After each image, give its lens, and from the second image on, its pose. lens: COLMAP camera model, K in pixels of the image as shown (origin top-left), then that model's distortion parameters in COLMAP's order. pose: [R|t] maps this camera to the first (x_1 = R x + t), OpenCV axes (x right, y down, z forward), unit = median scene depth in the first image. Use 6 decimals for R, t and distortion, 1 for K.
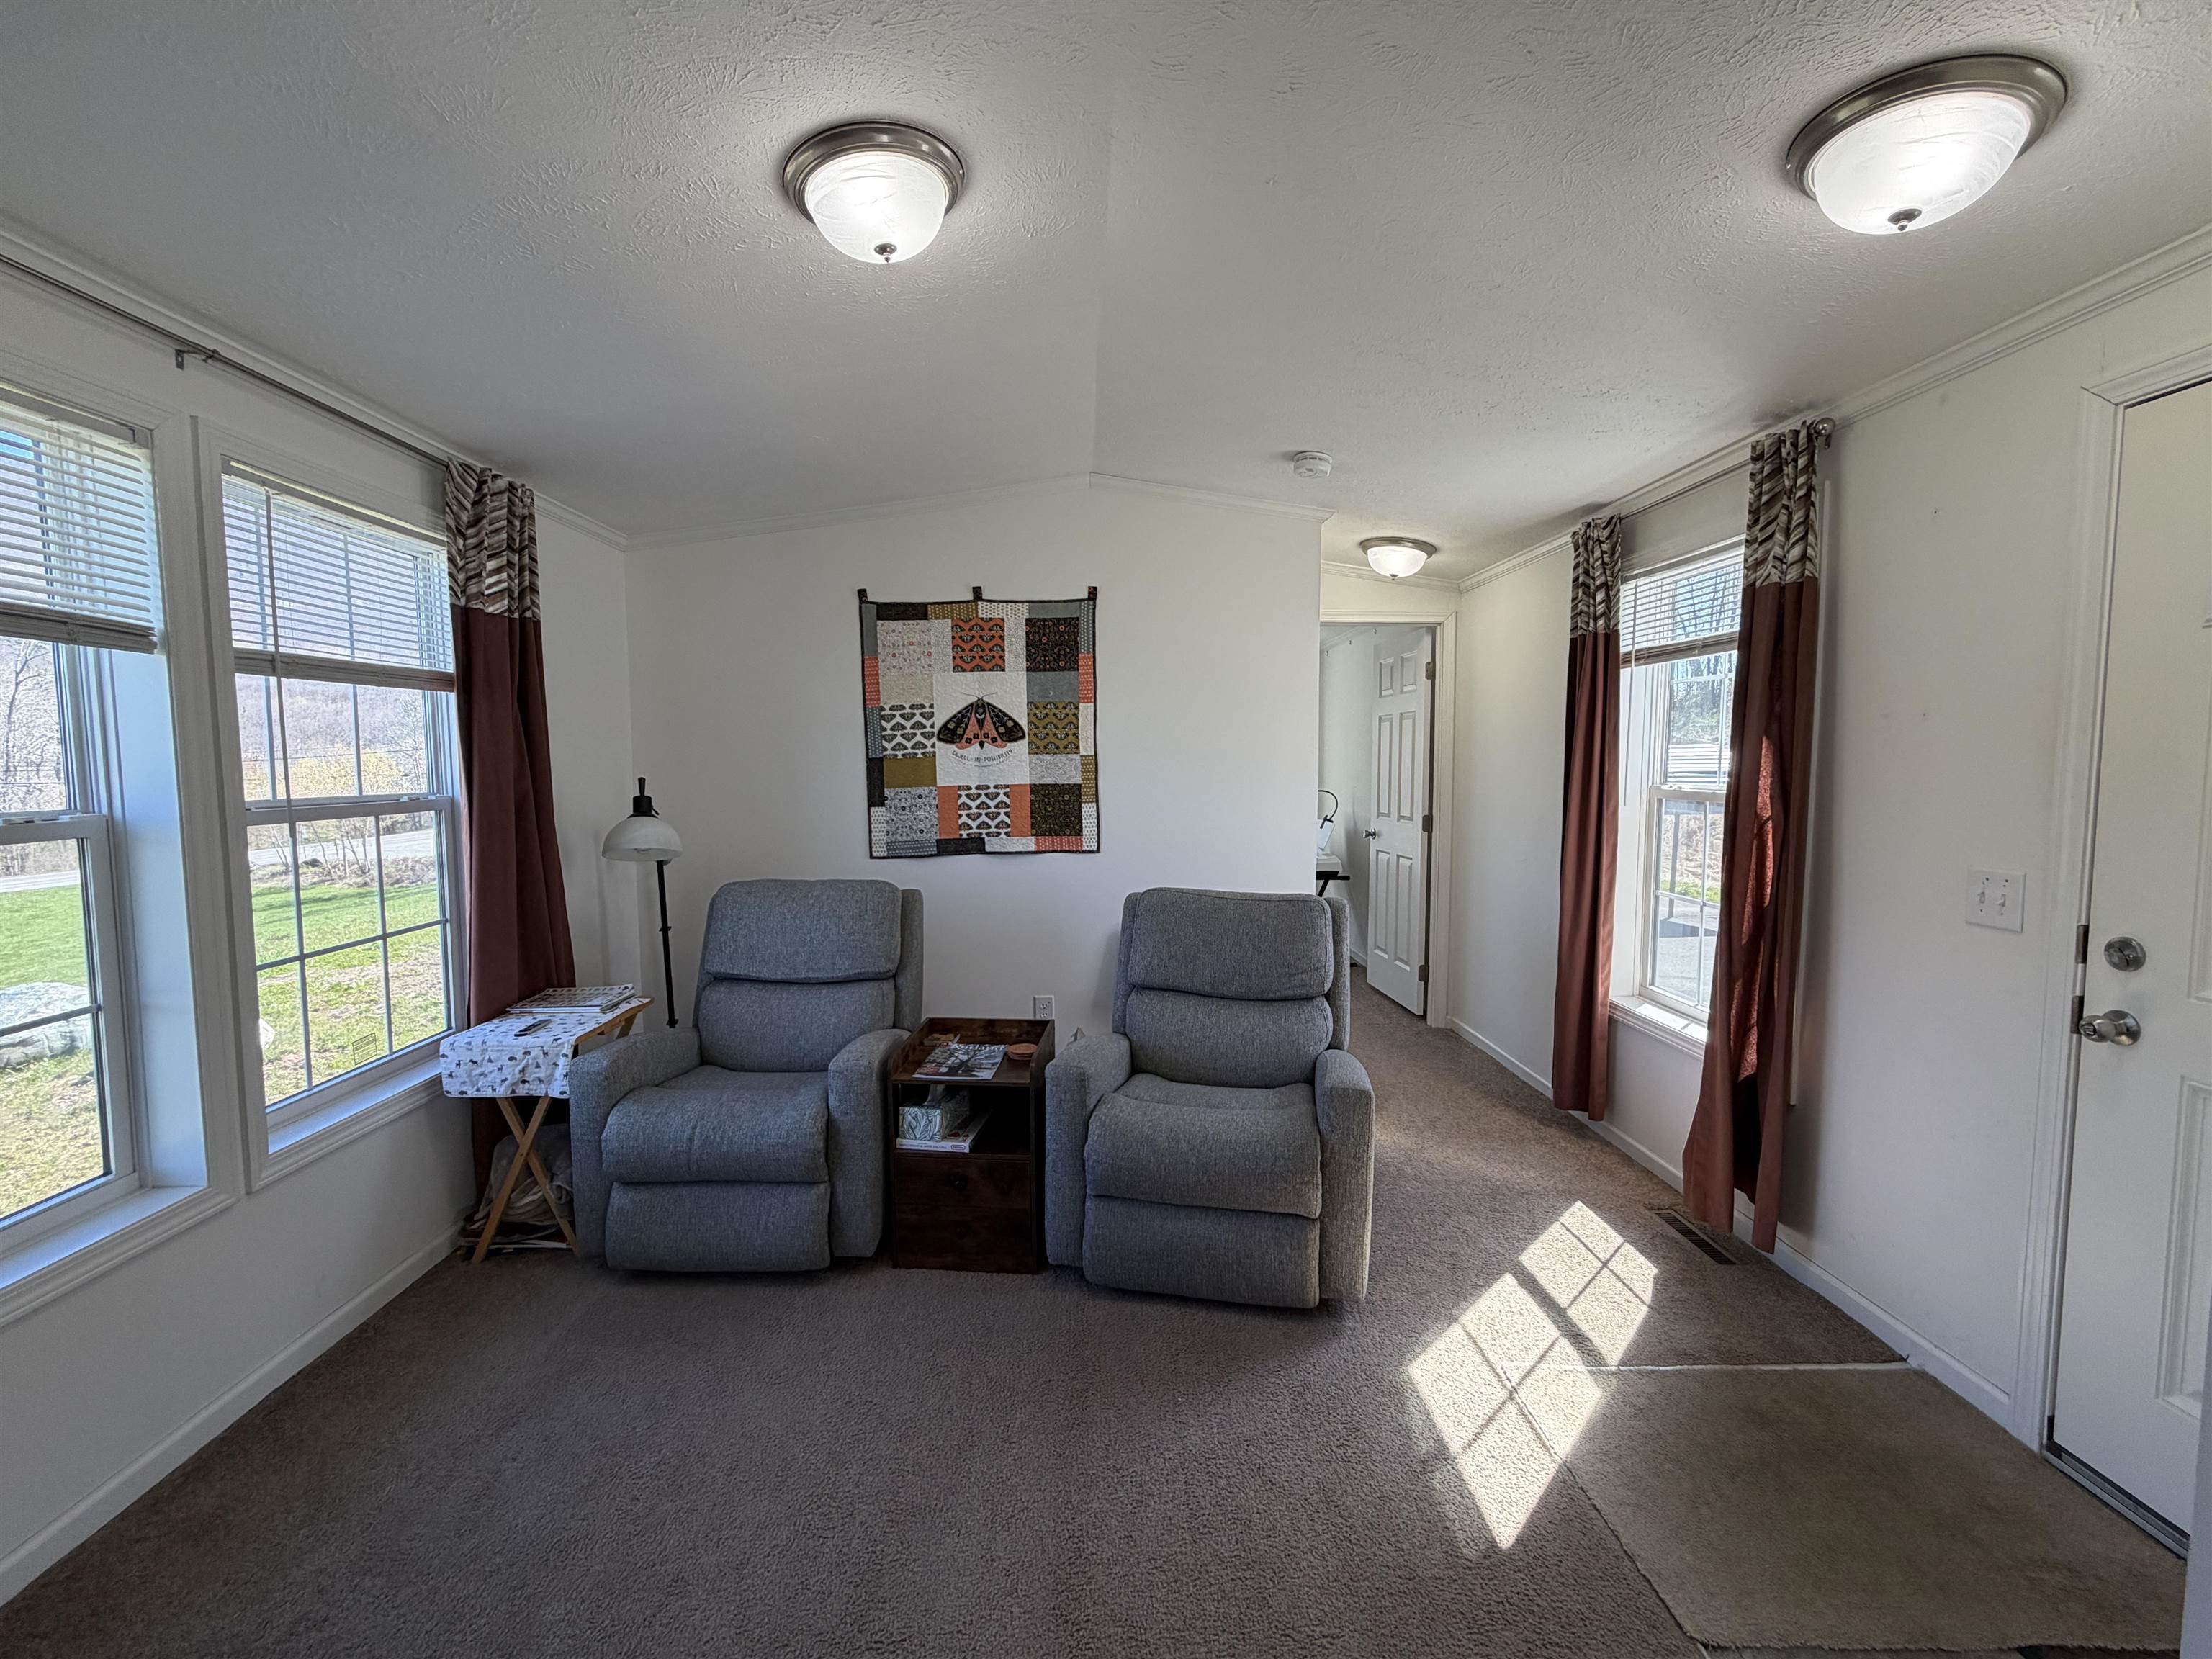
lens RADIAL K [[957.4, 0, 1099.7], [0, 957.4, 831.7], [0, 0, 1]] dist [-0.000200, -0.000034]
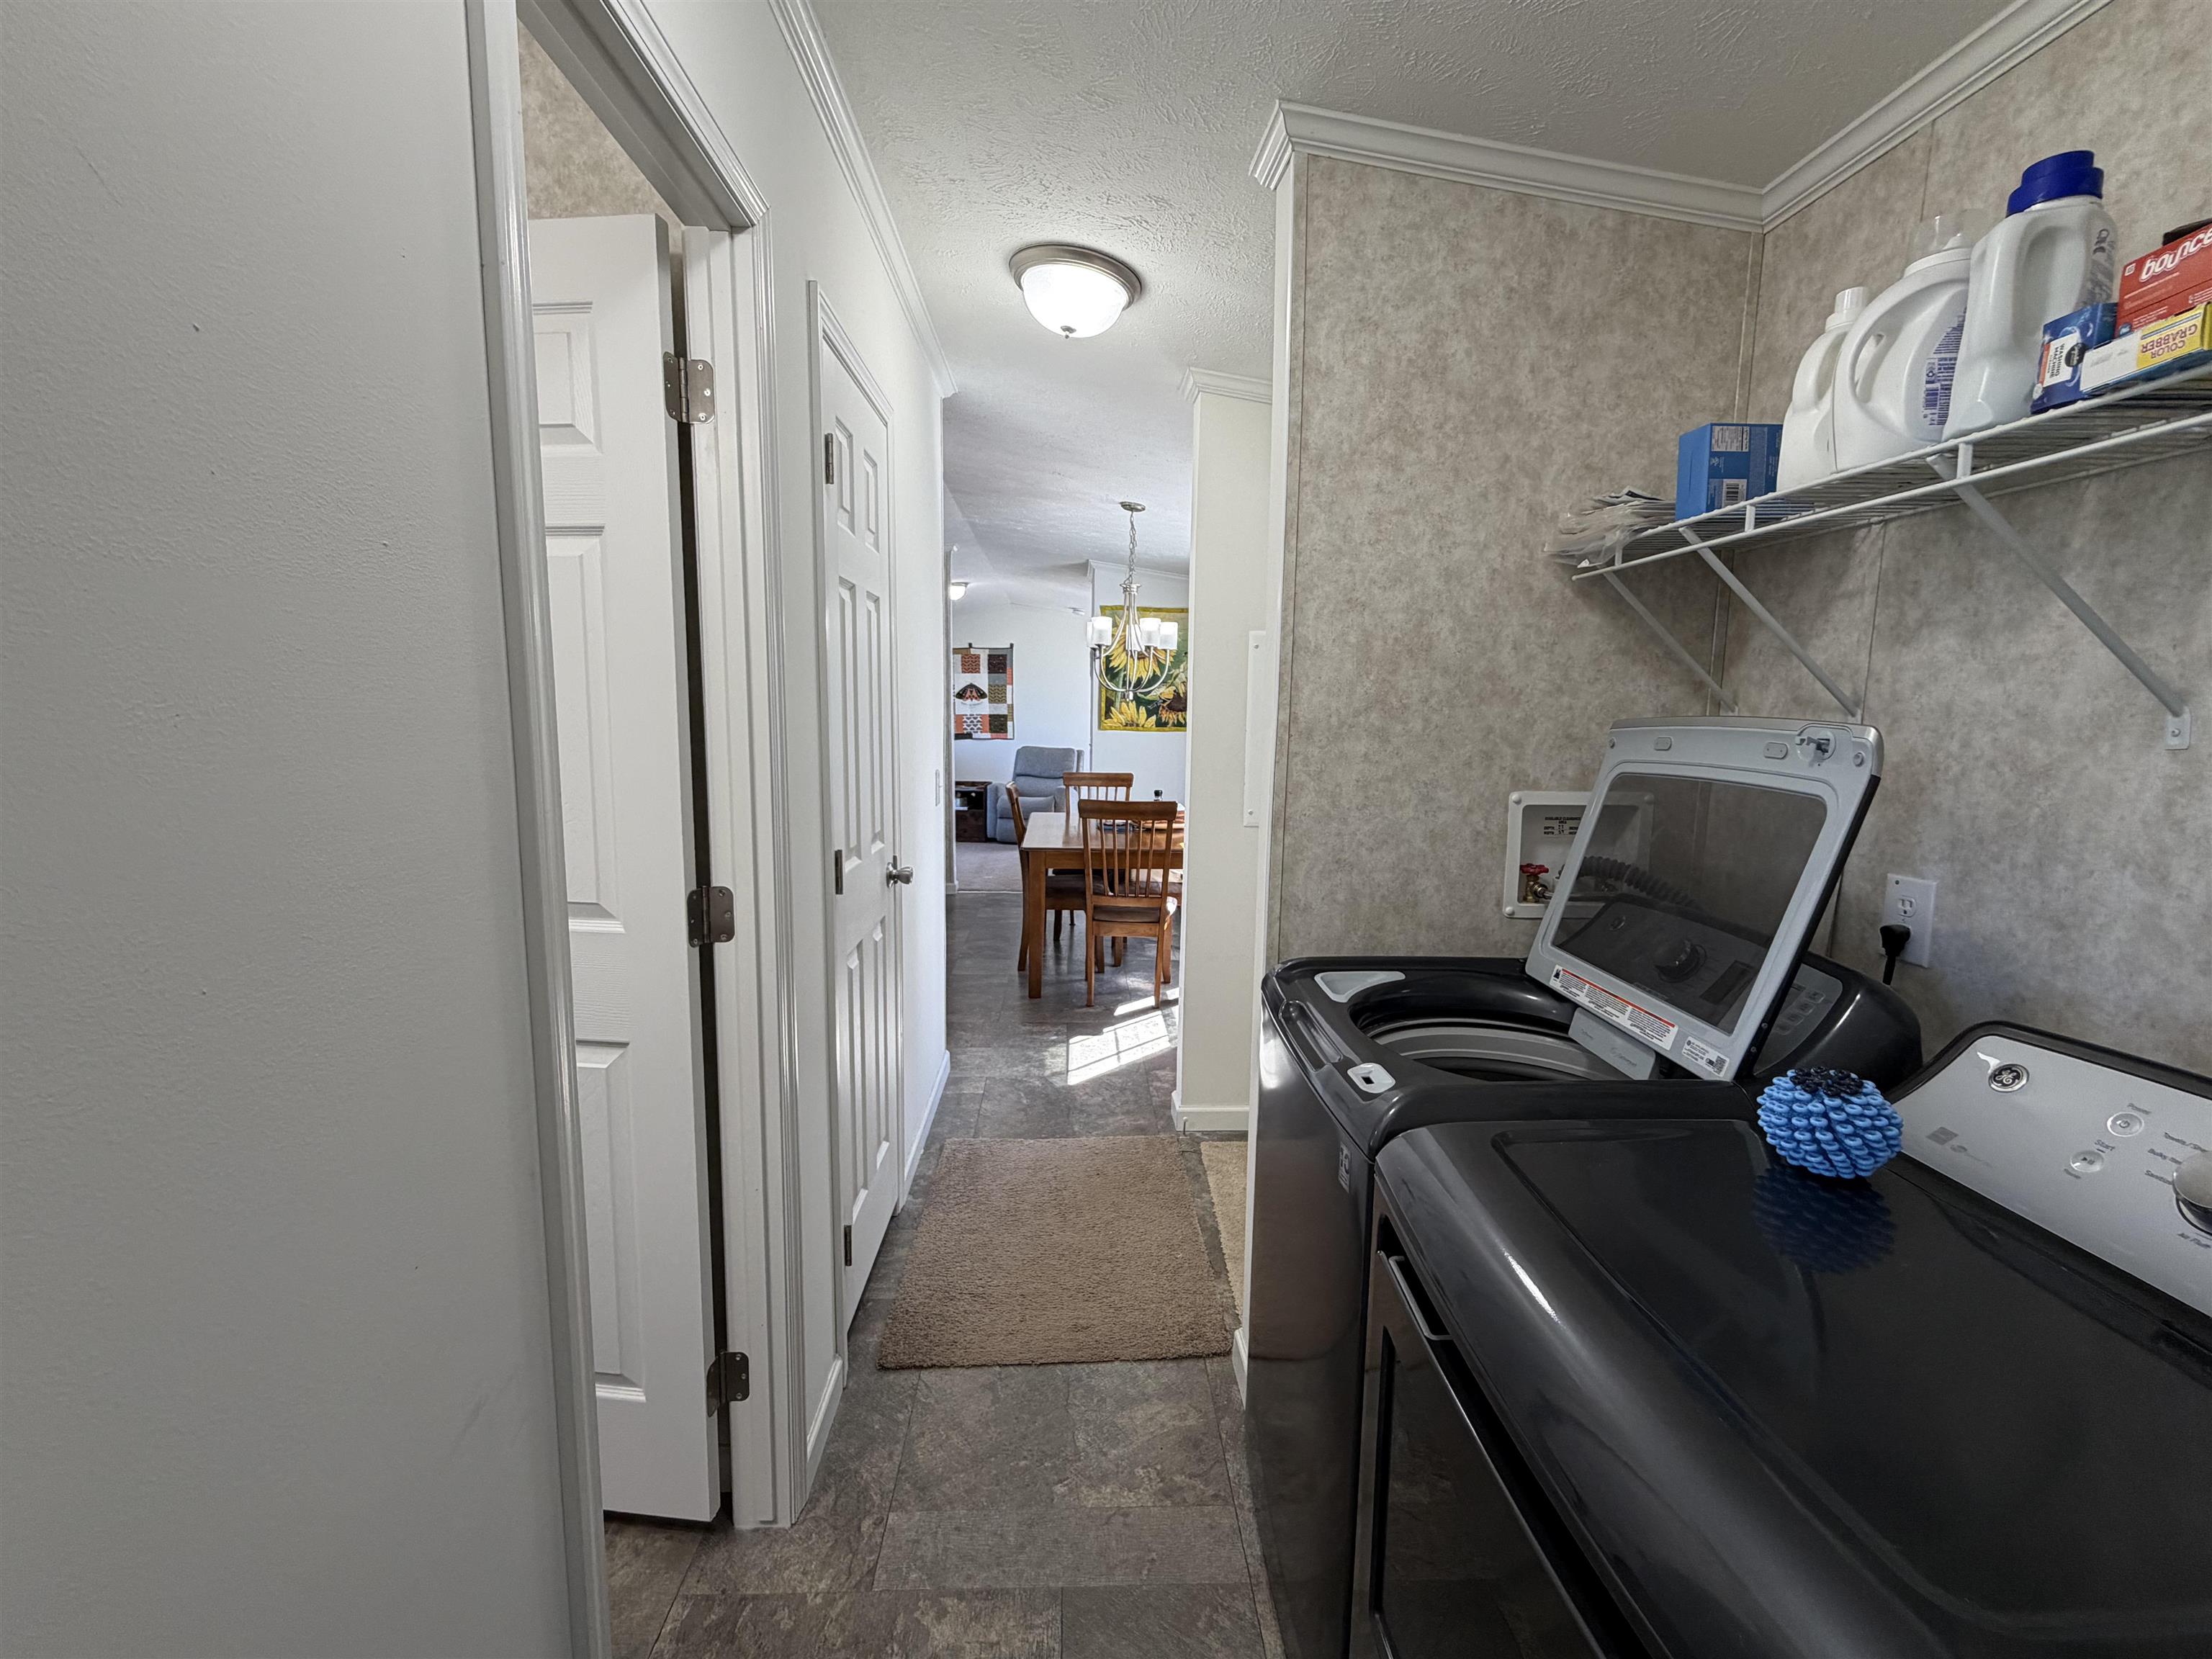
lens RADIAL K [[957.4, 0, 1102.3], [0, 957.4, 830.4], [0, 0, 1]] dist [-0.000200, -0.000034]
pose [[0.999844, 0.013986, 0.010761, 0.235545], [-0.014546, 0.998440, 0.053900, 0.135109], [-0.009990, -0.054048, 0.998488, -1.829060]]
